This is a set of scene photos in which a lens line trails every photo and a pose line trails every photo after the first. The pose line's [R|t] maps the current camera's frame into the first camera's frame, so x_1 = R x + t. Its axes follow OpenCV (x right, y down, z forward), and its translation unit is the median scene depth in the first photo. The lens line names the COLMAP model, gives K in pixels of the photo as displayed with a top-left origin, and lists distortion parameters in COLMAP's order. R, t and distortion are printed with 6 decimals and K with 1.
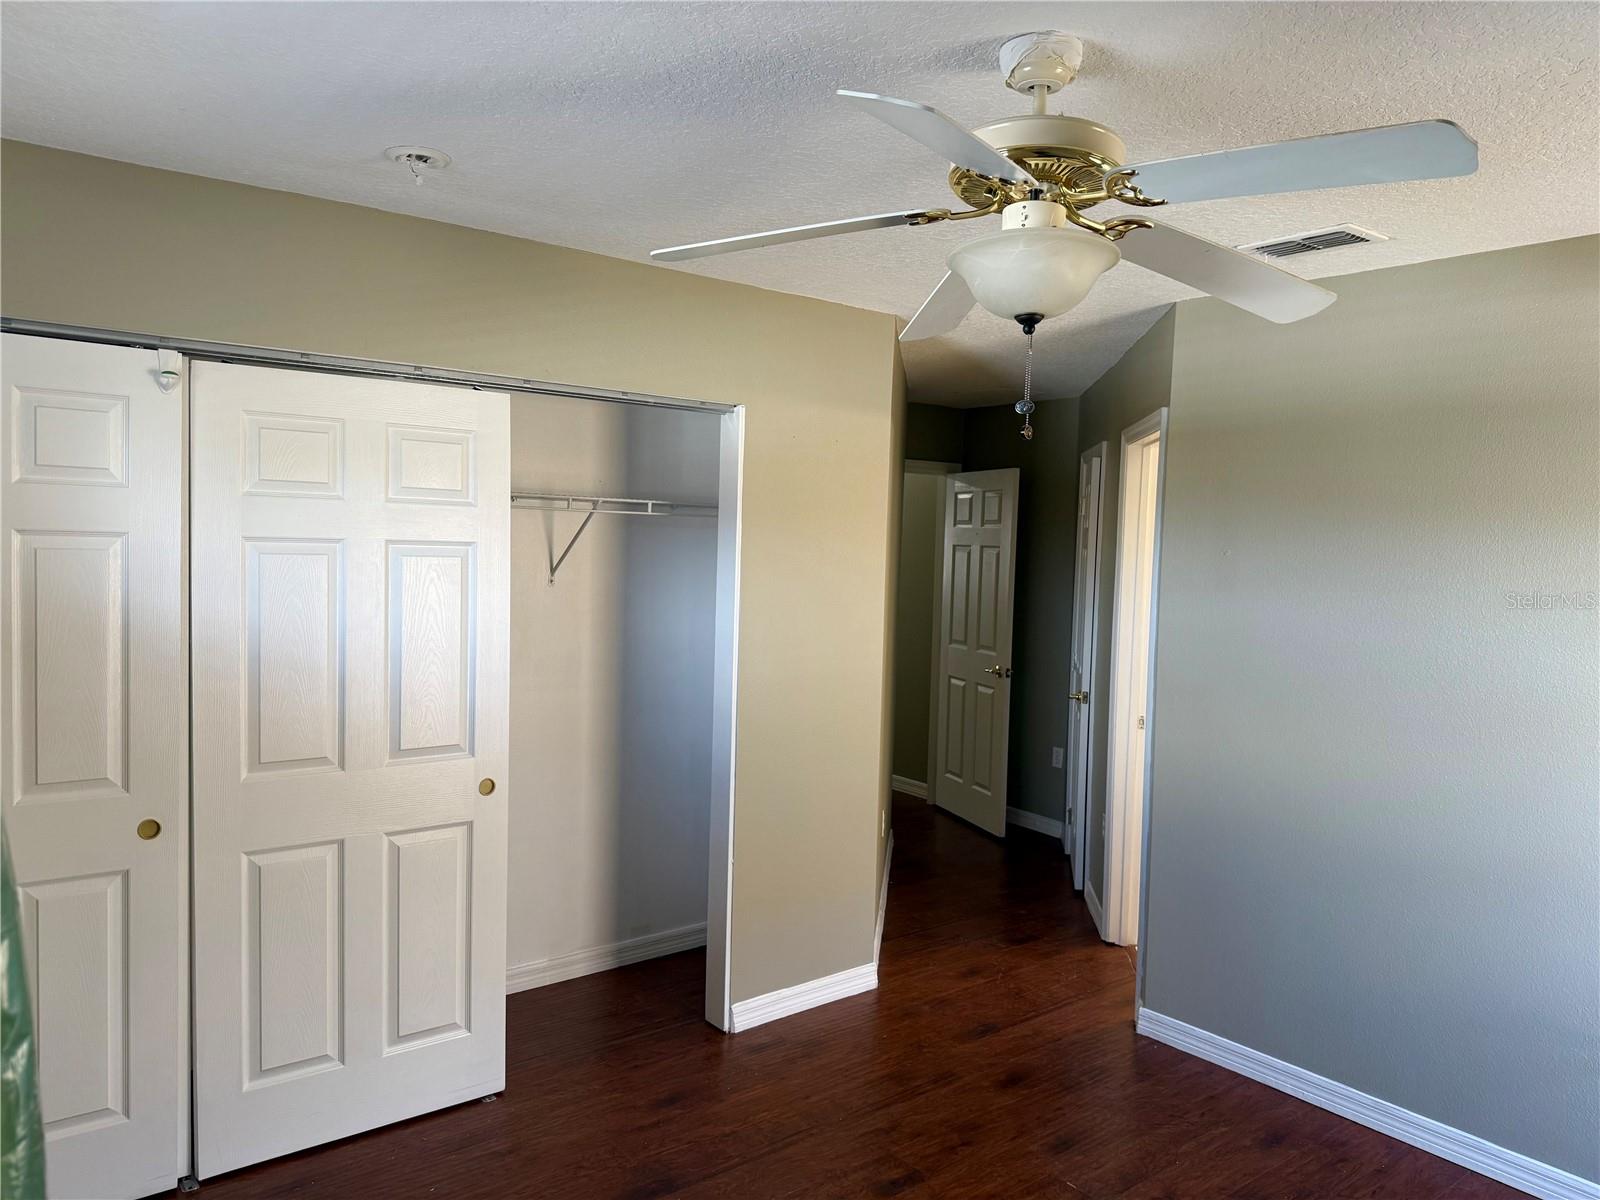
lens RADIAL K [[1133.7, 0, 800.0], [0, 1133.7, 600.0], [0, 0, 1]] dist [-0.000011, -0.001126]
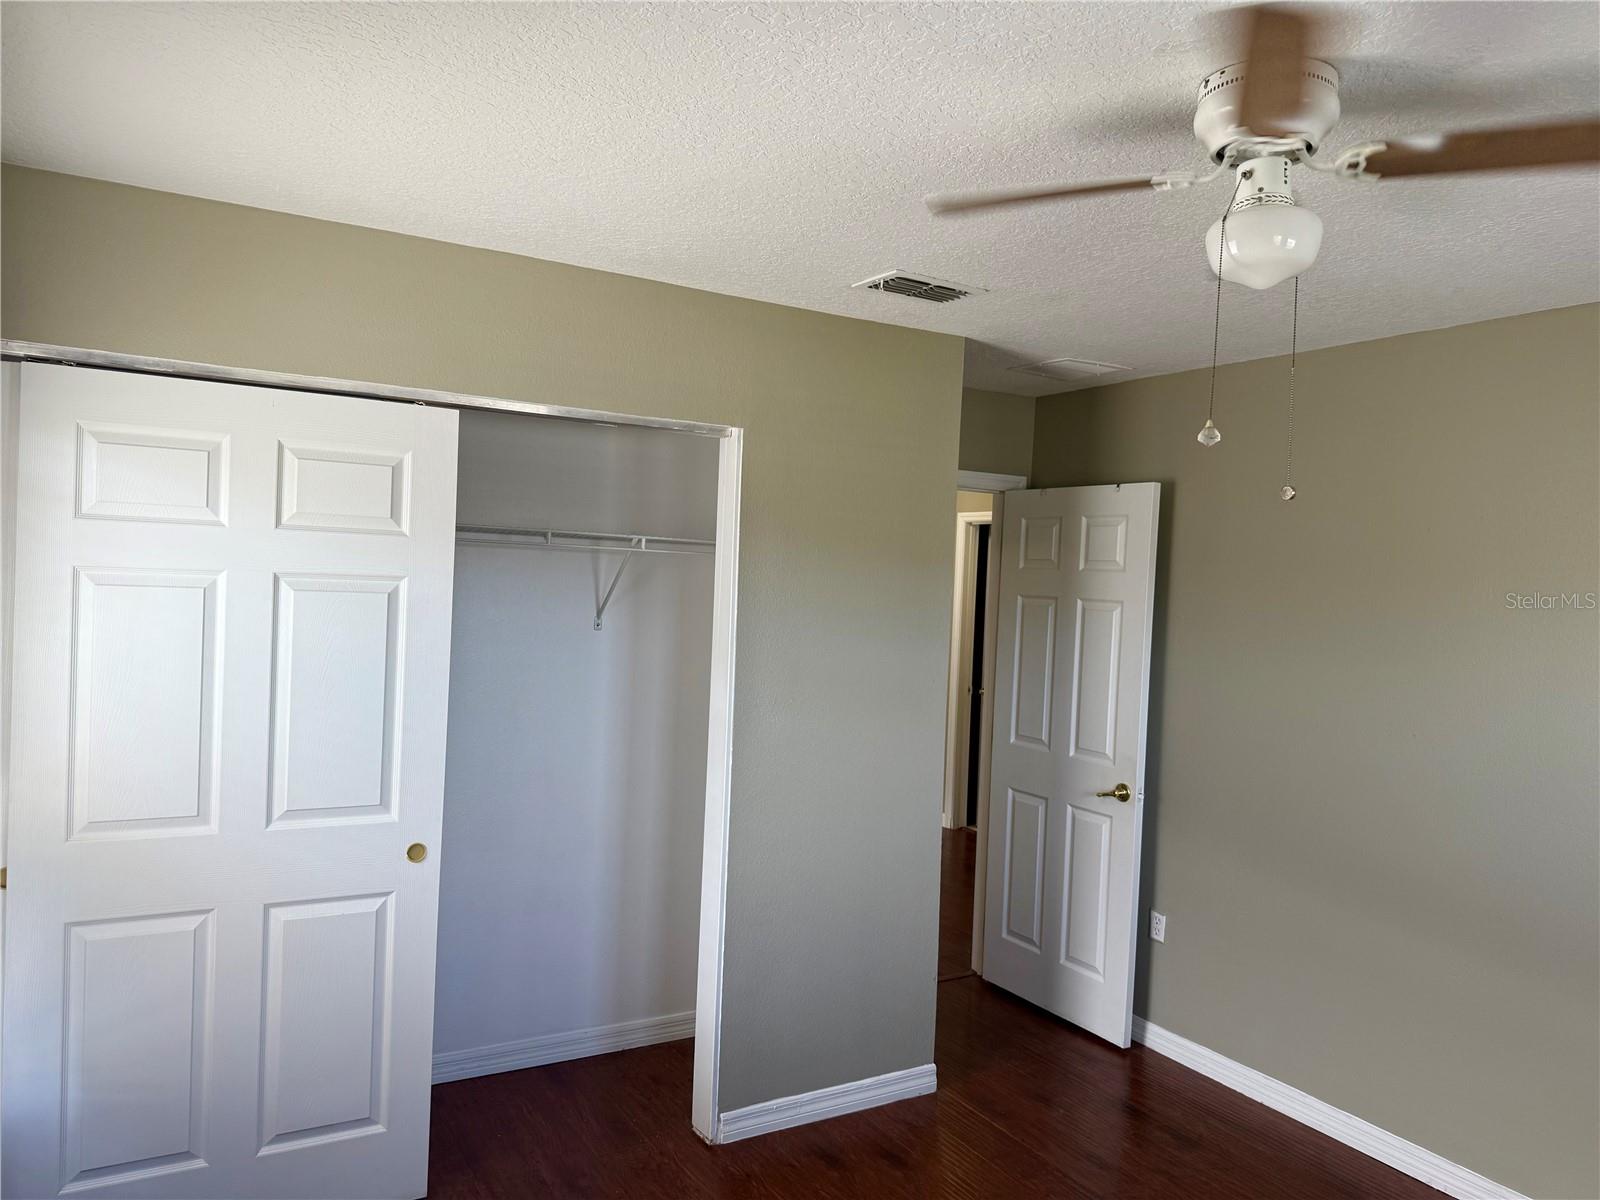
lens RADIAL K [[1133.7, 0, 800.0], [0, 1133.7, 600.0], [0, 0, 1]] dist [-0.000011, -0.001126]
pose [[0.985921, 0.016317, -0.166415, 0.142949], [-0.023581, 0.998849, -0.041769, -0.001929], [0.165542, 0.045105, 0.985171, 0.130862]]
